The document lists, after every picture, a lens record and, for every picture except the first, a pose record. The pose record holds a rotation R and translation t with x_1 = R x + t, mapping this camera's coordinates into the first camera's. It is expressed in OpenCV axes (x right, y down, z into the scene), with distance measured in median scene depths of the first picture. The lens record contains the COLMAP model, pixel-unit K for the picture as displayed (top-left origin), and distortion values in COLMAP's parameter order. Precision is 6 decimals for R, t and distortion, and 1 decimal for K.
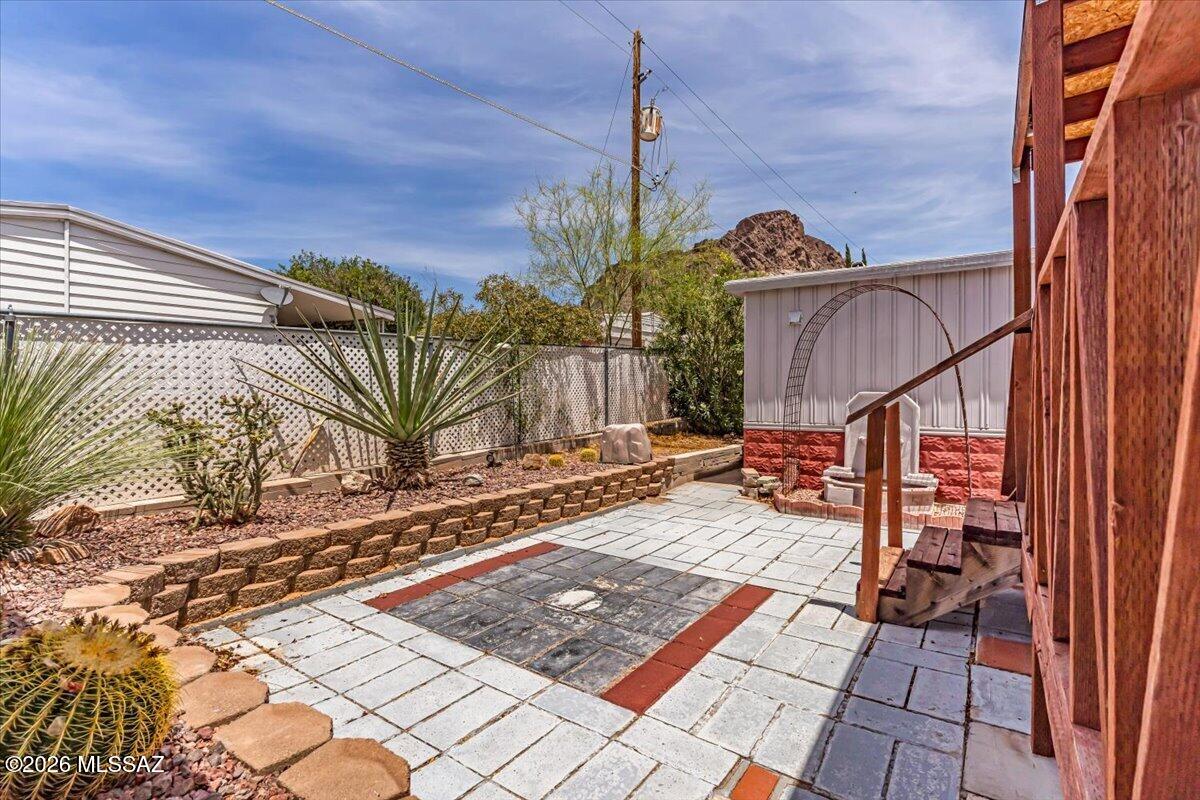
lens RADIAL K [[582.5, 0, 609.5], [0, 582.5, 393.9], [0, 0, 1]] dist [0.005116, 0.000739]
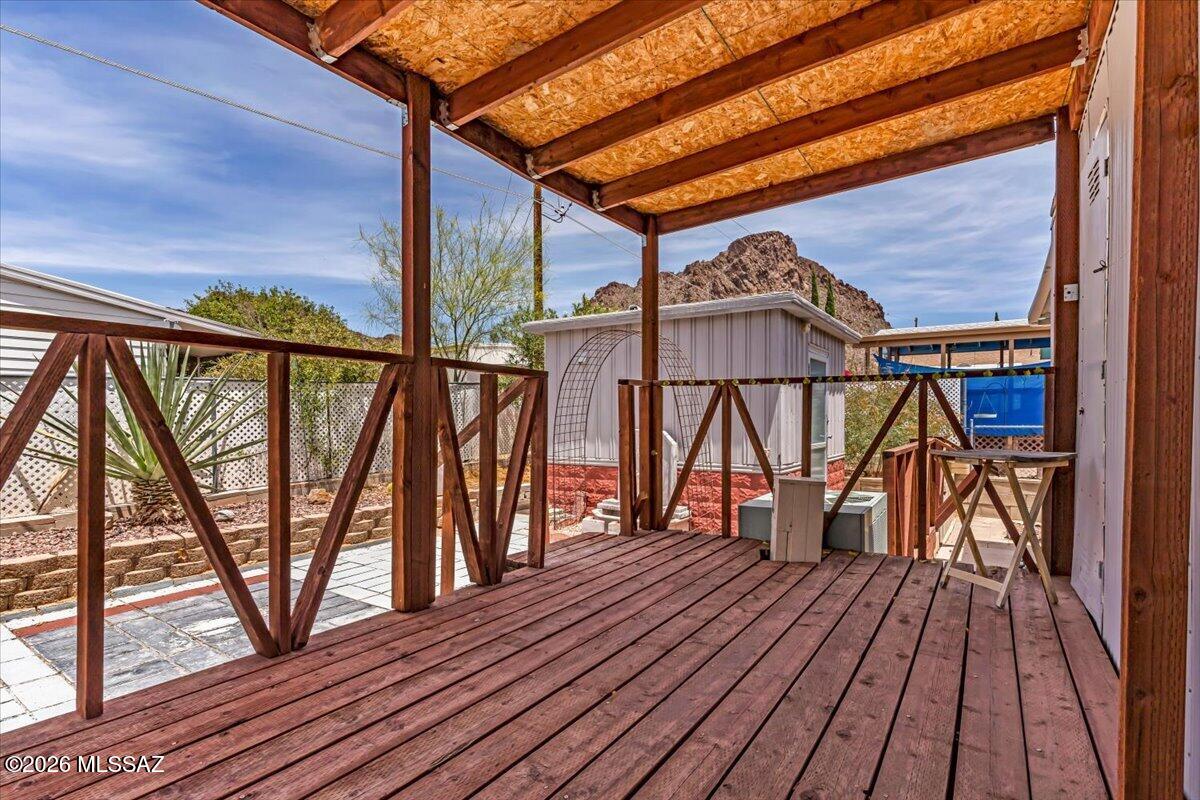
lens RADIAL K [[582.5, 0, 558.7], [0, 582.5, 431.4], [0, 0, 1]] dist [0.005116, 0.000739]
pose [[0.999942, -0.003777, 0.010082, 0.370157], [0.003606, 0.999850, 0.016954, -0.022523], [-0.010144, -0.016917, 0.999805, -0.073425]]
